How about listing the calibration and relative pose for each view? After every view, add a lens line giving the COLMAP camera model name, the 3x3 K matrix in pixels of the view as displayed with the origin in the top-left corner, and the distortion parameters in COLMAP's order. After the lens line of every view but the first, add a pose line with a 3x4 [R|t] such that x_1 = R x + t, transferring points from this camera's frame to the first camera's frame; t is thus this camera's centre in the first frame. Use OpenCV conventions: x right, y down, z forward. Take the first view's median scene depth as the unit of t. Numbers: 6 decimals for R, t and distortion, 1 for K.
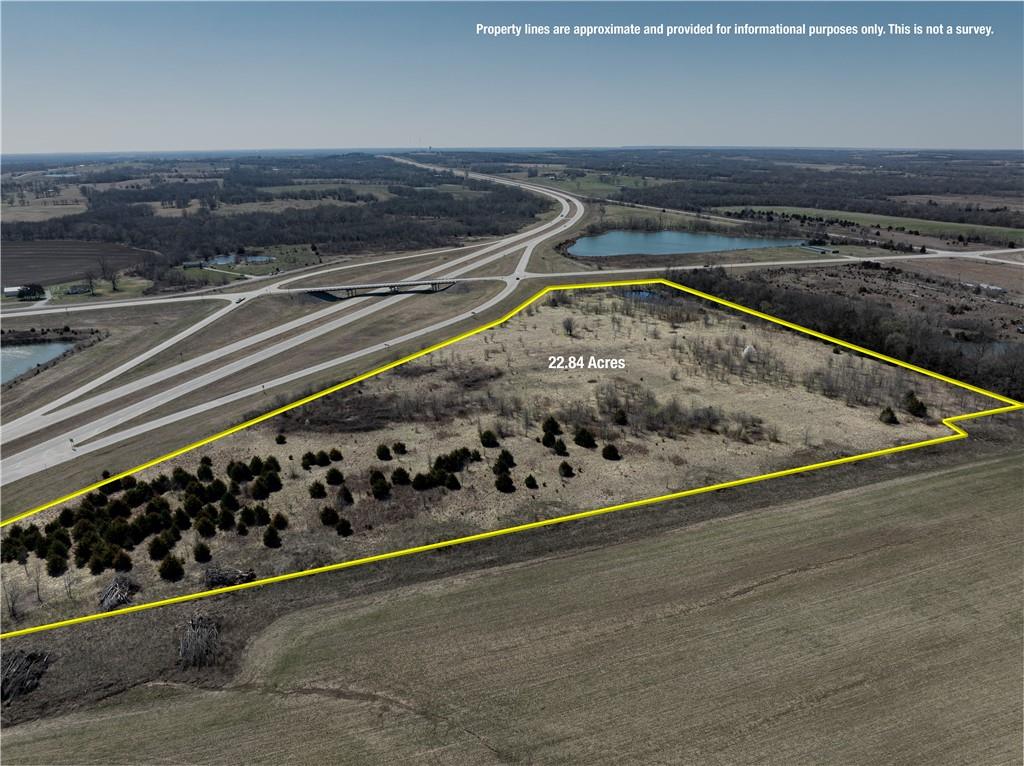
lens RADIAL K [[728.1, 0, 512.0], [0, 728.1, 383.0], [0, 0, 1]] dist [-0.036380, -0.001549]
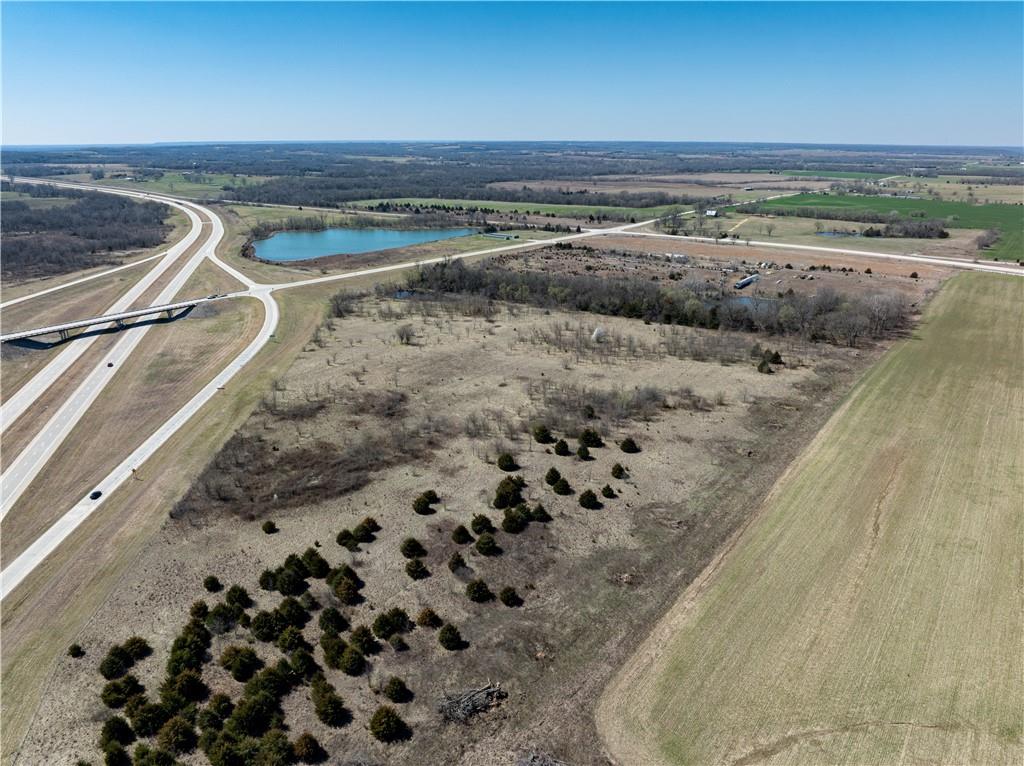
lens RADIAL K [[736.2, 0, 517.5], [0, 736.2, 381.1], [0, 0, 1]] dist [-0.038240, -0.000108]
pose [[0.825480, -0.172568, 0.537405, -0.270413], [0.171803, 0.983758, 0.052001, -0.037434], [-0.537650, 0.049402, 0.841720, 0.114997]]
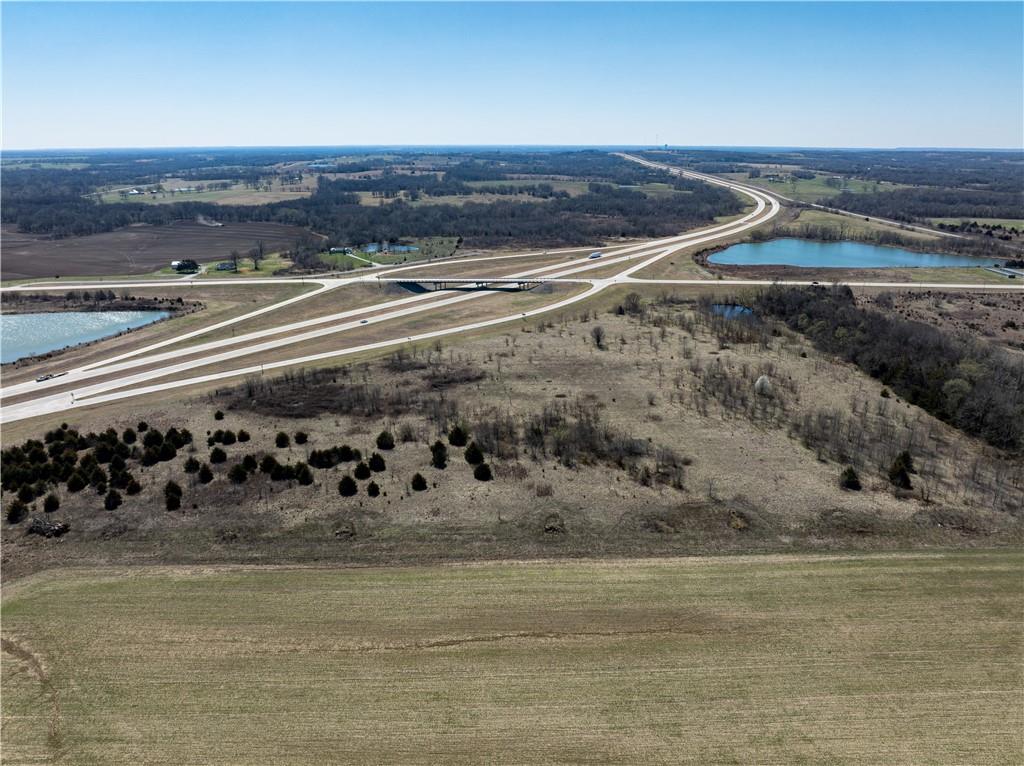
lens RADIAL K [[728.1, 0, 512.0], [0, 728.1, 383.0], [0, 0, 1]] dist [-0.036380, -0.001549]
pose [[0.943369, 0.107970, -0.313683, 0.234248], [-0.106930, 0.994054, 0.020573, -0.021412], [0.314039, 0.014134, 0.949305, 0.062412]]
